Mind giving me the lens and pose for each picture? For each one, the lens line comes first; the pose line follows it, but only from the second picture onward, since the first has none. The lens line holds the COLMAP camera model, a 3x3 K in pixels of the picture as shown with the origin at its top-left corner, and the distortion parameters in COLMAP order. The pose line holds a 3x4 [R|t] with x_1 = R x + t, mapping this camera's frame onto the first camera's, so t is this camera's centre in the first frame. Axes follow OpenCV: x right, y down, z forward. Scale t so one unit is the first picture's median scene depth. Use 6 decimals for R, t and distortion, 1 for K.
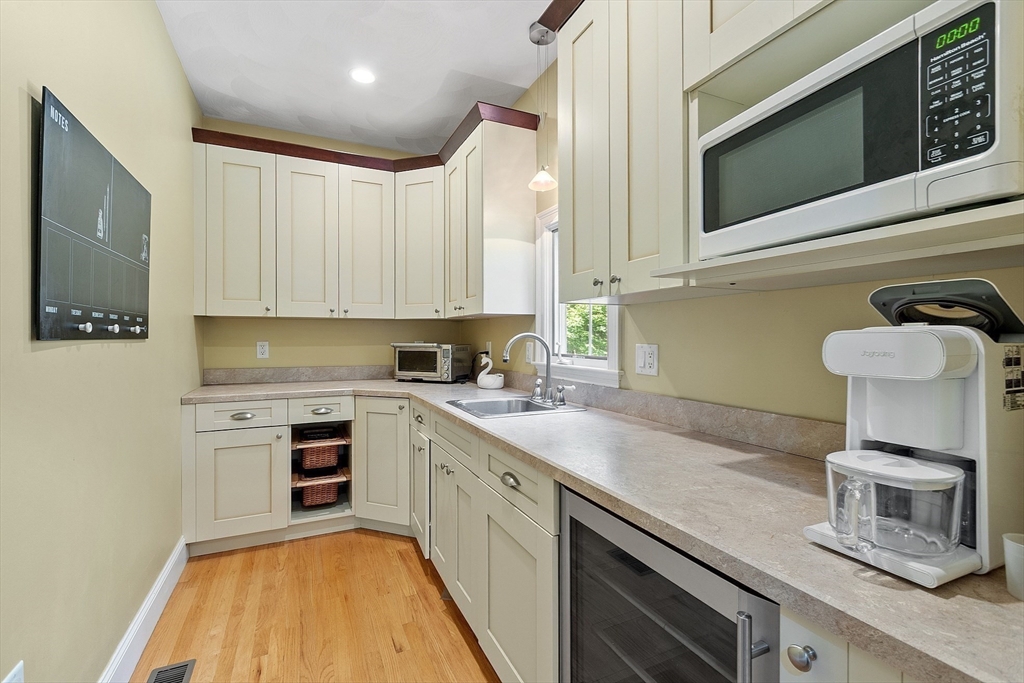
lens RADIAL K [[446.5, 0, 516.6], [0, 446.5, 337.7], [0, 0, 1]] dist [-0.001388, 0.000399]
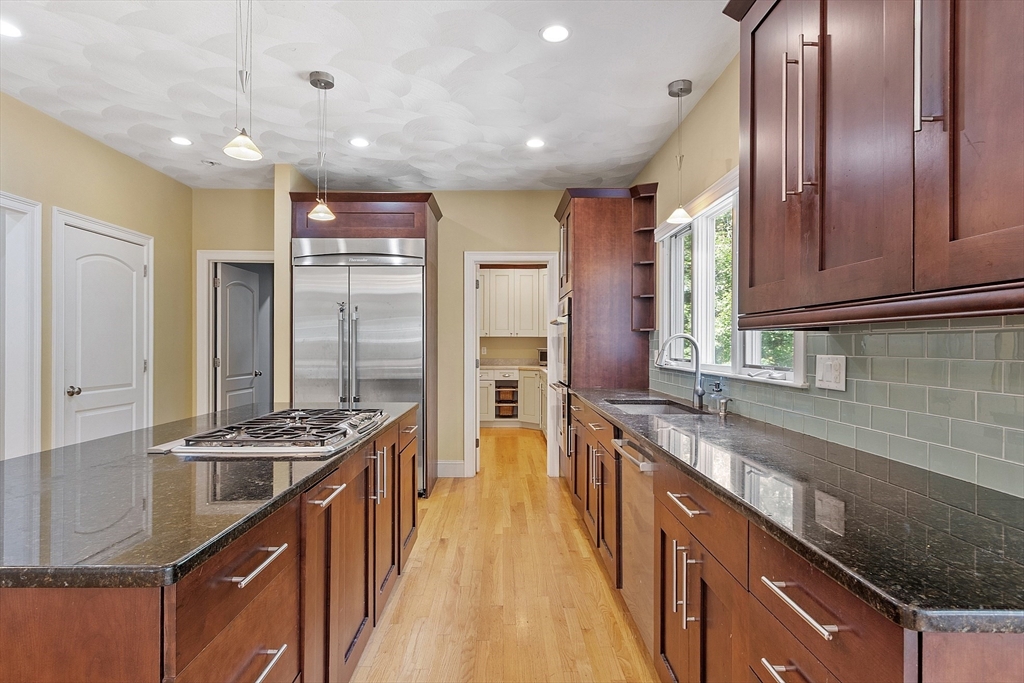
lens RADIAL K [[523.1, 0, 505.5], [0, 523.1, 345.3], [0, 0, 1]] dist [0.002063, 0.000208]
pose [[0.916889, 0.007342, -0.399074, 0.684674], [-0.007673, 0.999970, 0.000768, -0.003868], [0.399068, 0.002358, 0.916918, -1.595115]]
